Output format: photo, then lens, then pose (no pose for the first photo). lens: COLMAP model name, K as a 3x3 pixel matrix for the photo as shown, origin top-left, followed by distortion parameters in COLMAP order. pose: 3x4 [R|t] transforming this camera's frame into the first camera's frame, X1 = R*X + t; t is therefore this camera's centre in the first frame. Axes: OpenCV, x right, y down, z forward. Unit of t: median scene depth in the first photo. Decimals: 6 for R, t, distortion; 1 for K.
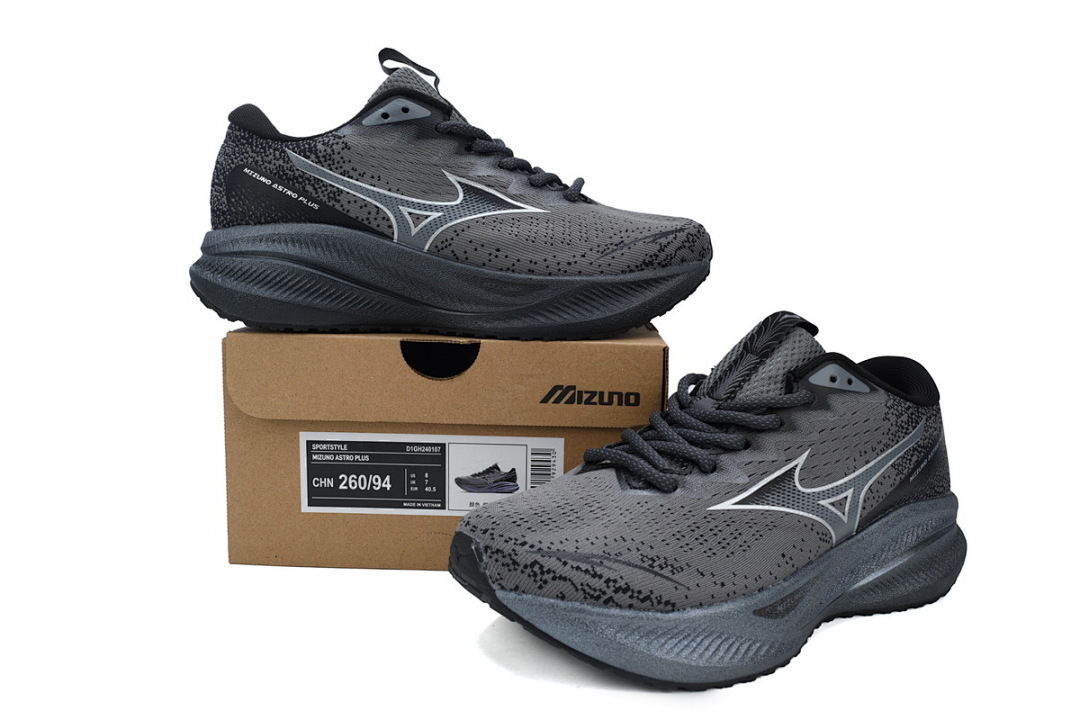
lens RADIAL K [[840.1, 0, 540.0], [0, 840.1, 360.0], [0, 0, 1]] dist [0.006601, 0.000554]
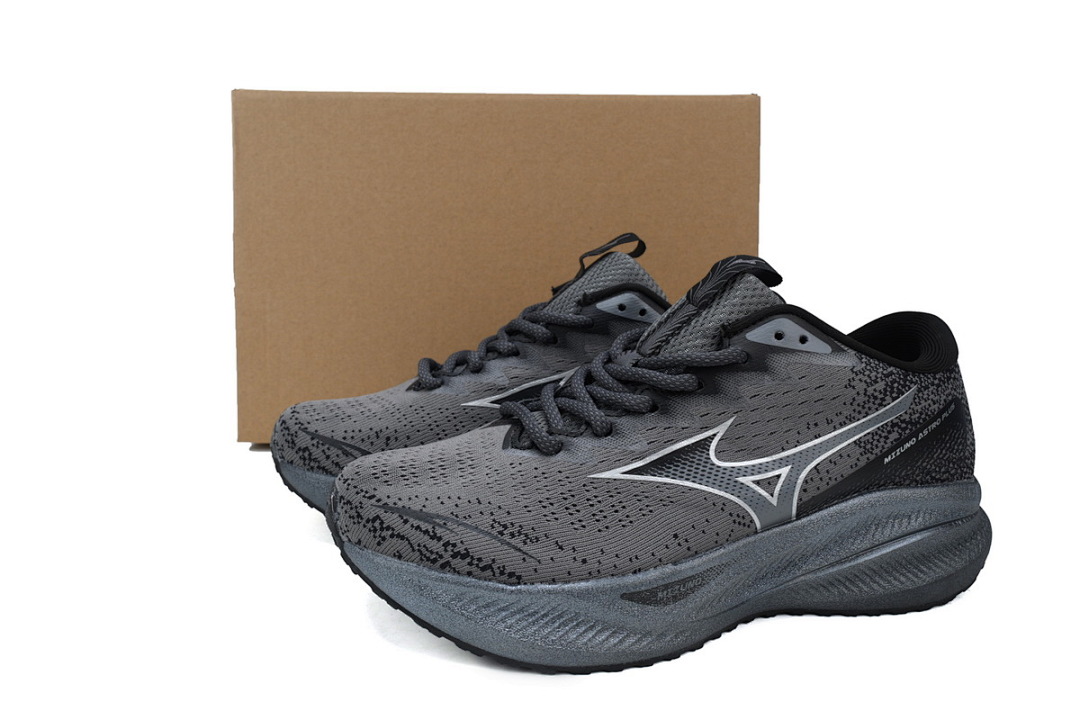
lens RADIAL K [[840.1, 0, 540.0], [0, 840.1, 360.0], [0, 0, 1]] dist [0.006601, 0.000554]
pose [[0.958773, 0.039092, -0.281471, 0.400179], [-0.022653, 0.997855, 0.061425, 0.000508], [0.283268, -0.052516, 0.957602, 0.139956]]
